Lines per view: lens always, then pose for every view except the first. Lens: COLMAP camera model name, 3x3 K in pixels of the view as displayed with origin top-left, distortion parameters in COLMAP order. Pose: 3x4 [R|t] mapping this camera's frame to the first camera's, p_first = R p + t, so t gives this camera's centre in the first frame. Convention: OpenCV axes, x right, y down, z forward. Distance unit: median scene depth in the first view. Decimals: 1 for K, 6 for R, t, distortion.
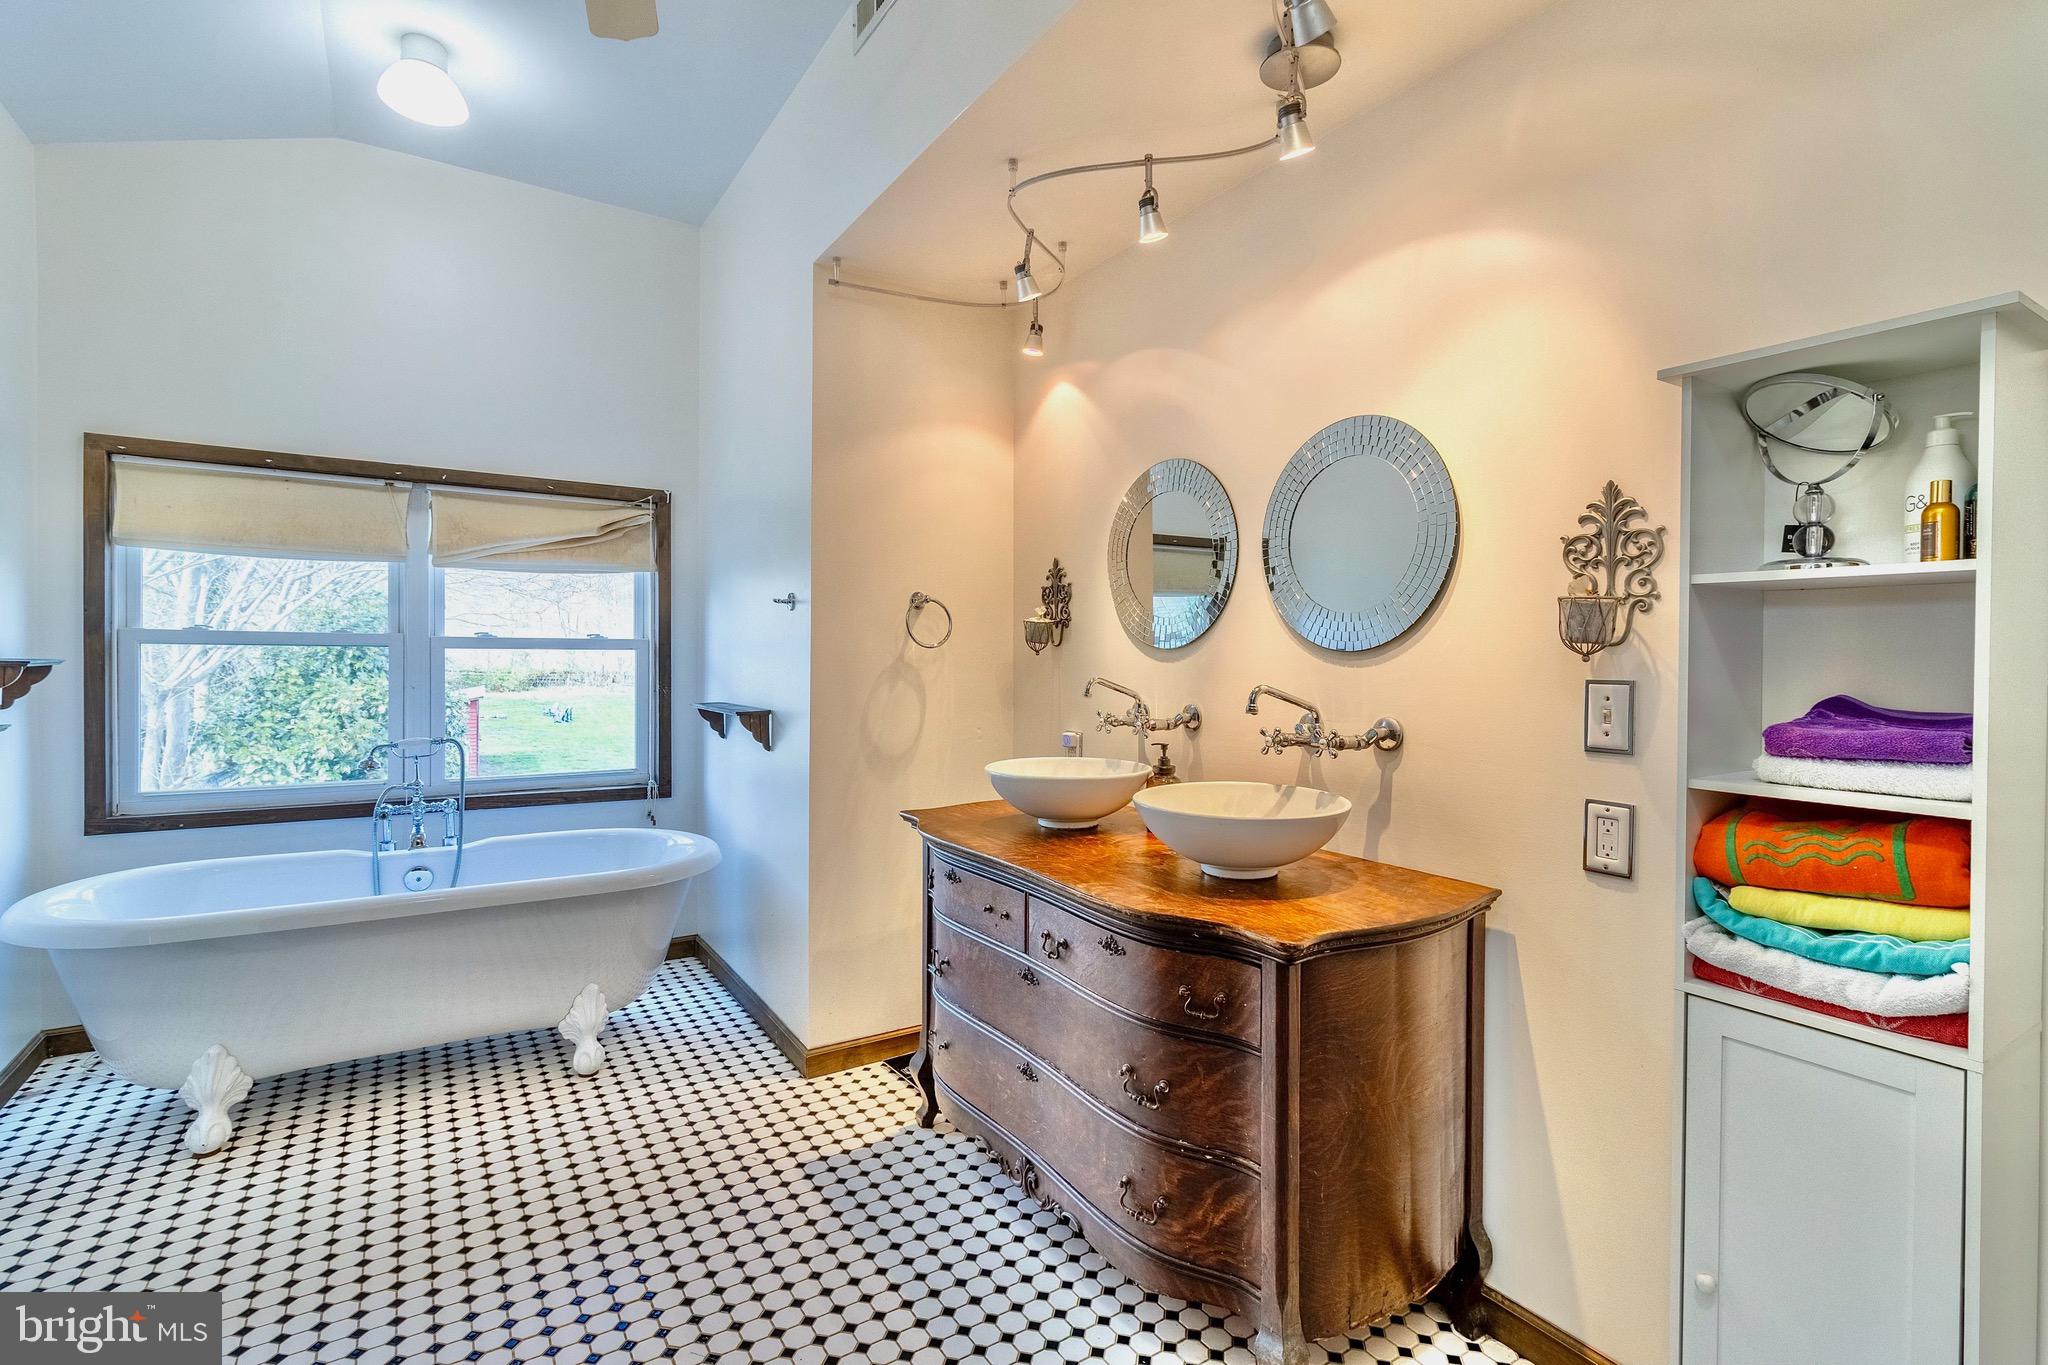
lens RADIAL K [[940.7, 0, 1016.5], [0, 940.7, 666.4], [0, 0, 1]] dist [0.001516, 0.001695]
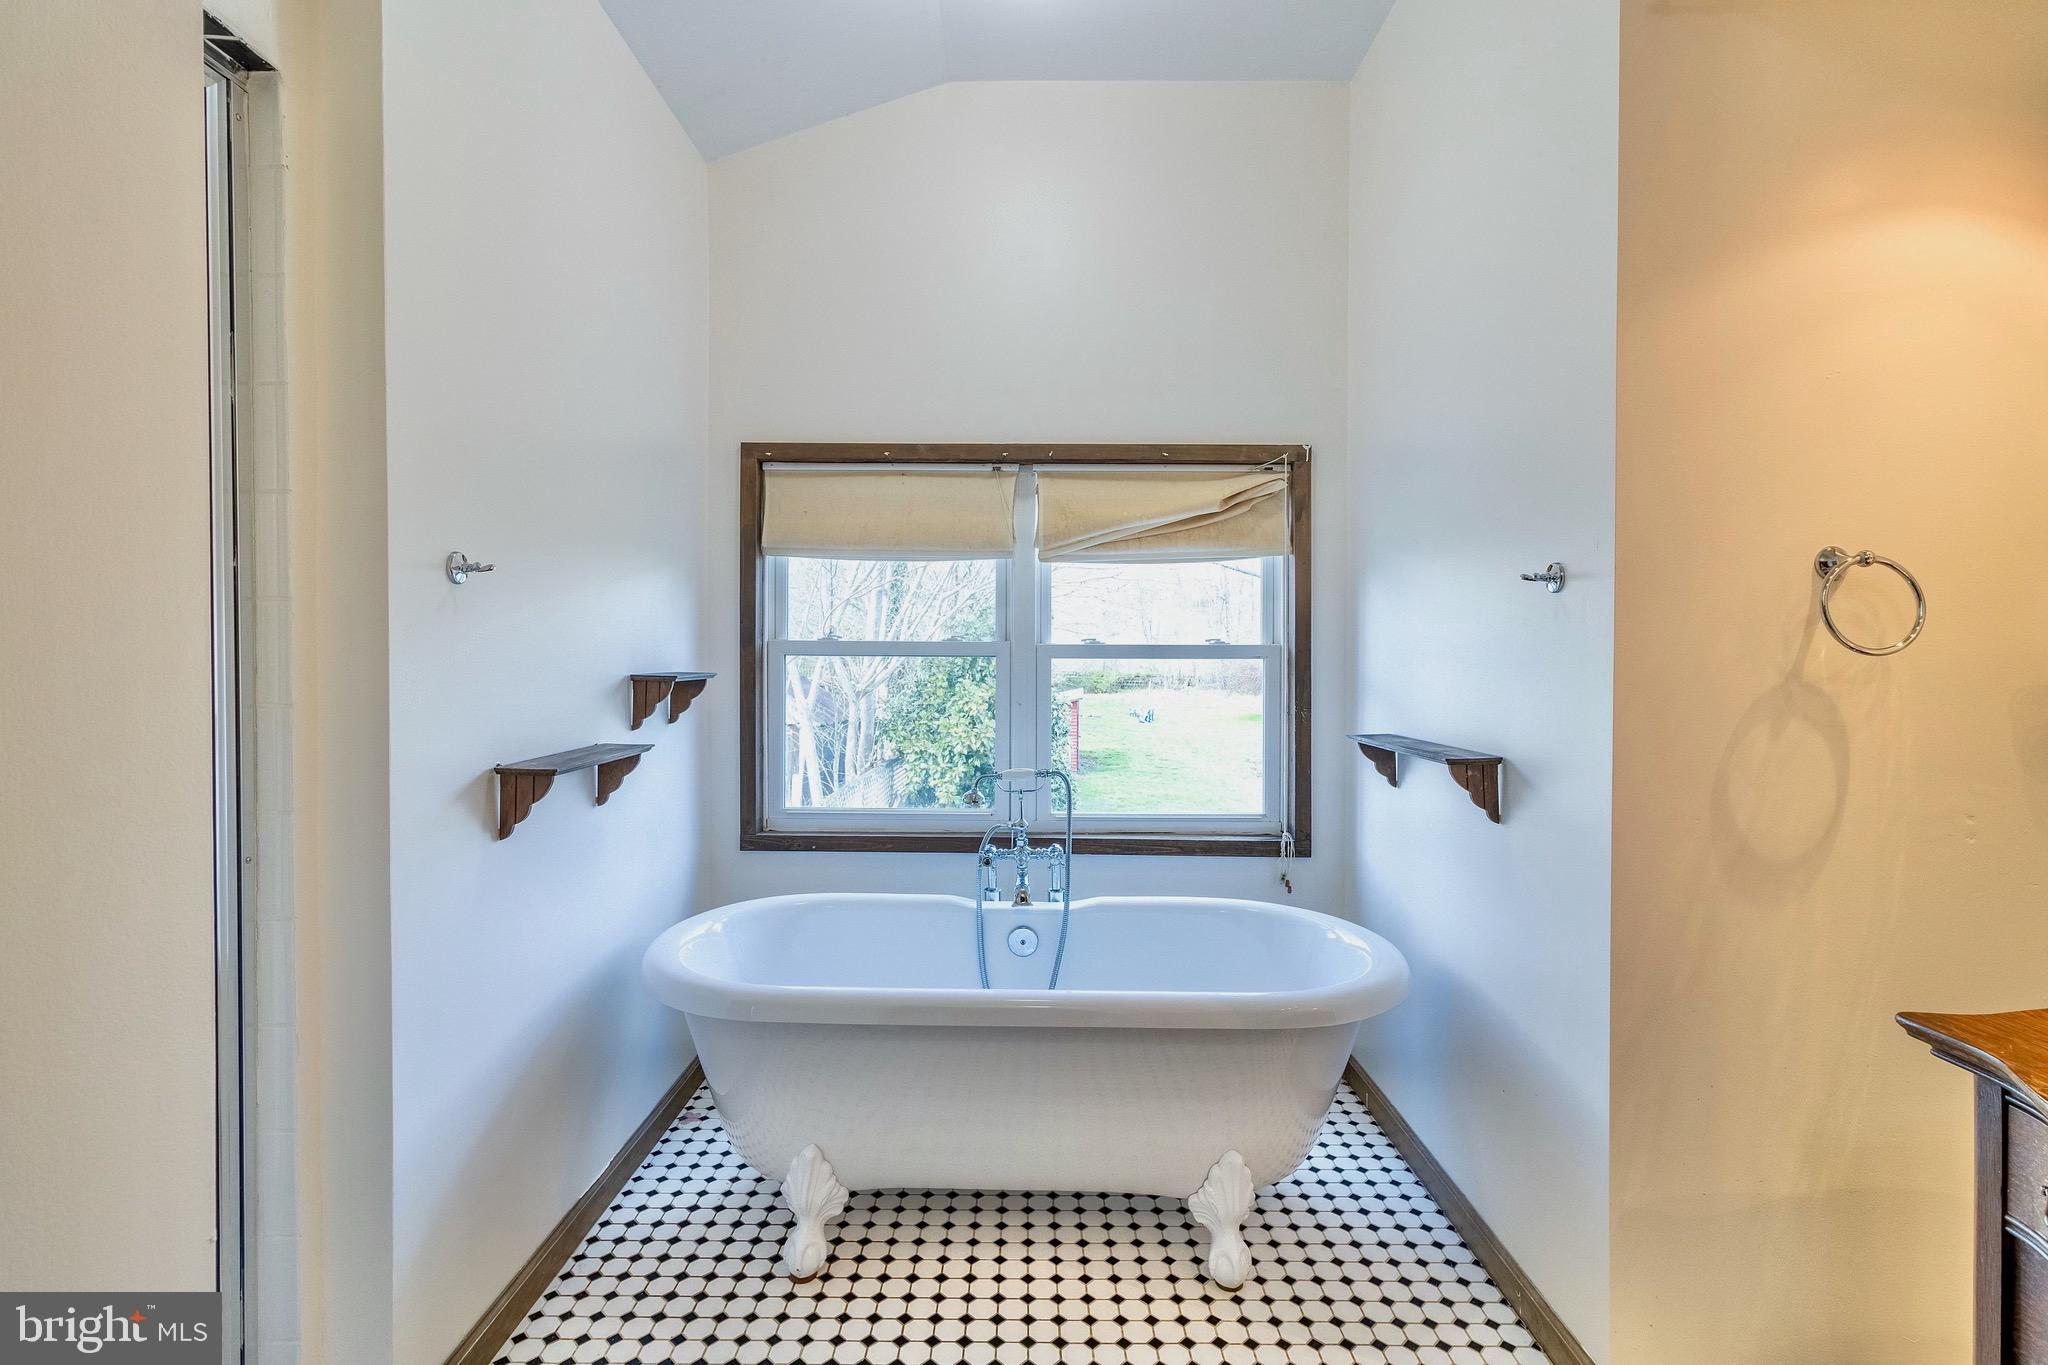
lens RADIAL K [[961.0, 0, 1033.9], [0, 961.0, 666.2], [0, 0, 1]] dist [0.001836, -0.000353]
pose [[0.844518, -0.000410, -0.535527, -0.182482], [-0.002310, 0.999988, -0.004409, -0.009550], [0.535522, 0.004961, 0.844507, 0.303490]]
